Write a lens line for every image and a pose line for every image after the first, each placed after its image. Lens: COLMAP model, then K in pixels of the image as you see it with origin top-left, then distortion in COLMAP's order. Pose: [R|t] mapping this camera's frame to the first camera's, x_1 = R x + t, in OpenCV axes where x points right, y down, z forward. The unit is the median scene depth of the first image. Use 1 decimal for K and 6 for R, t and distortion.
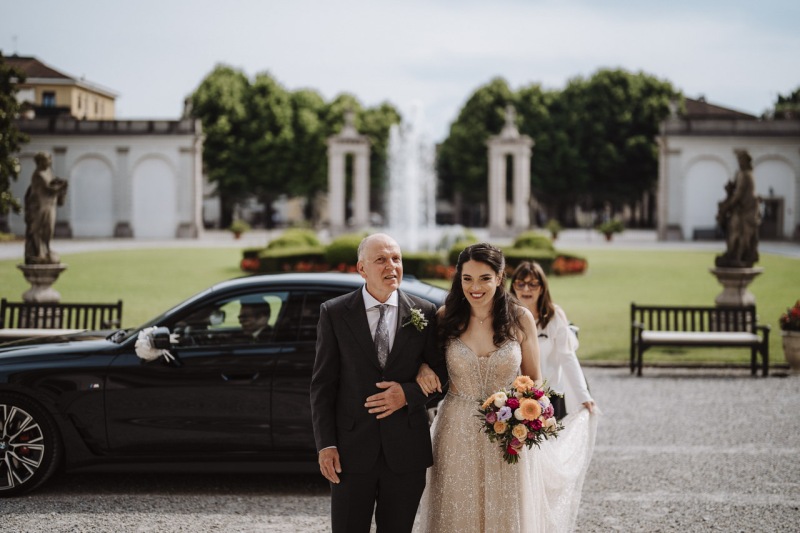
lens RADIAL K [[1128.7, 0, 400.0], [0, 1128.7, 266.5], [0, 0, 1]] dist [-0.124858, 0.979520]
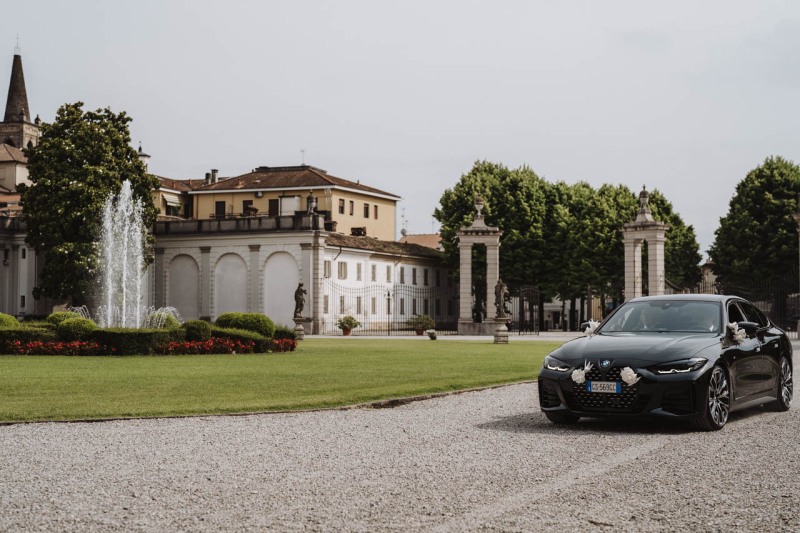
lens RADIAL K [[1128.7, 0, 400.0], [0, 1128.7, 266.5], [0, 0, 1]] dist [-0.124858, 0.979520]
pose [[0.878062, -0.017375, -0.478231, 0.365947], [-0.028502, 0.995668, -0.088506, 0.001910], [0.477696, 0.091344, 0.873763, 0.159118]]
